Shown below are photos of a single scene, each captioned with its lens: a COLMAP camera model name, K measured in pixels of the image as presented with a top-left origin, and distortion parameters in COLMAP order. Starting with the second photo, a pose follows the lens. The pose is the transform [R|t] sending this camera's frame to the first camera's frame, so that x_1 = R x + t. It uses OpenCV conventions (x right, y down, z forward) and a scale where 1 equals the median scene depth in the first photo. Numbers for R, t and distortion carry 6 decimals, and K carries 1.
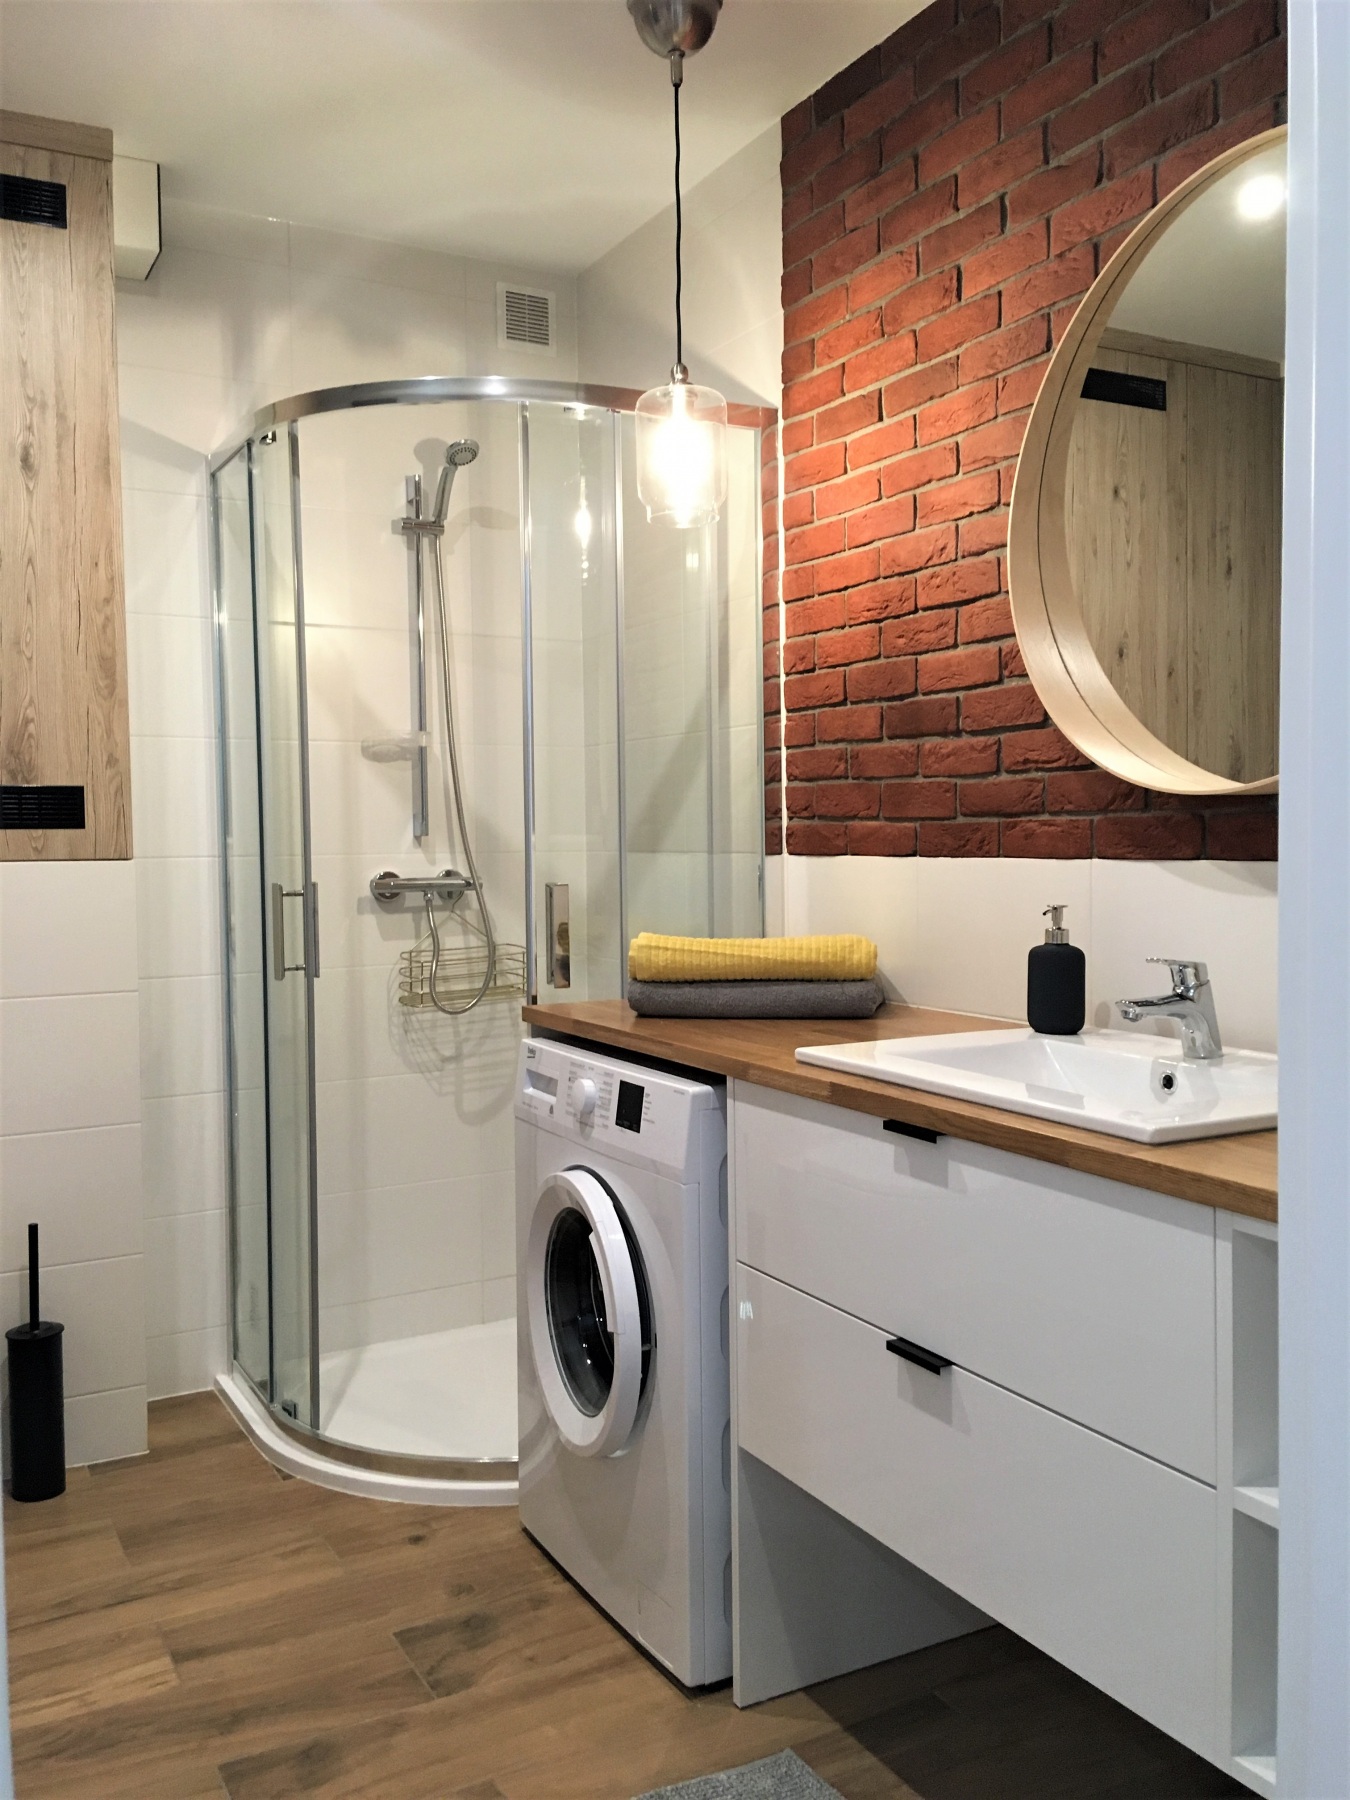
lens RADIAL K [[1520.2, 0, 675.0], [0, 1520.2, 900.0], [0, 0, 1]] dist [0.130195, -0.207933]
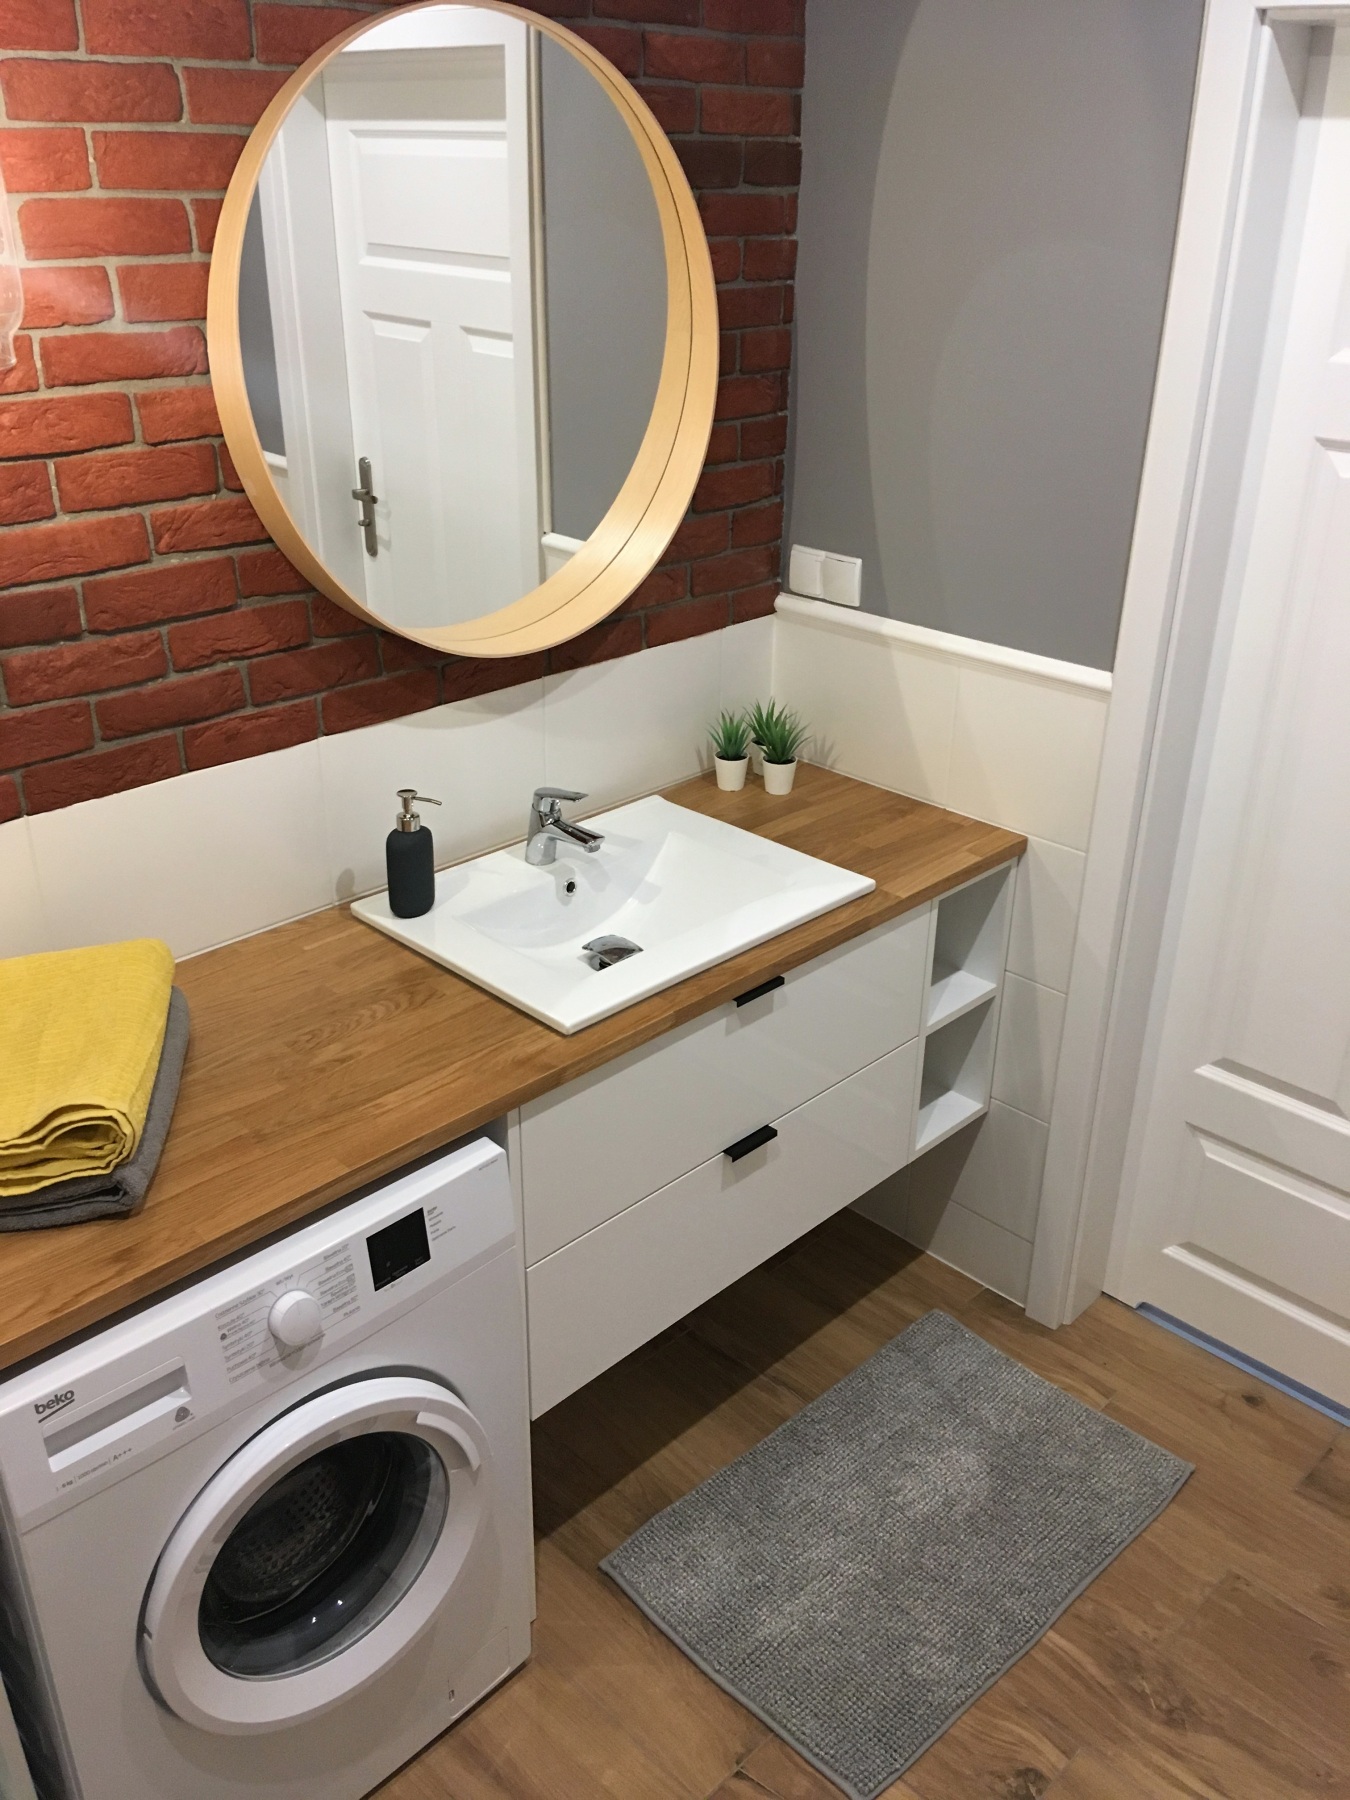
lens RADIAL K [[1520.2, 0, 675.0], [0, 1520.2, 900.0], [0, 0, 1]] dist [0.130195, -0.207933]
pose [[-0.277459, -0.417471, 0.865294, -0.617346], [0.033749, 0.895865, 0.443042, -0.332163], [-0.960144, 0.152129, -0.234477, 0.978935]]
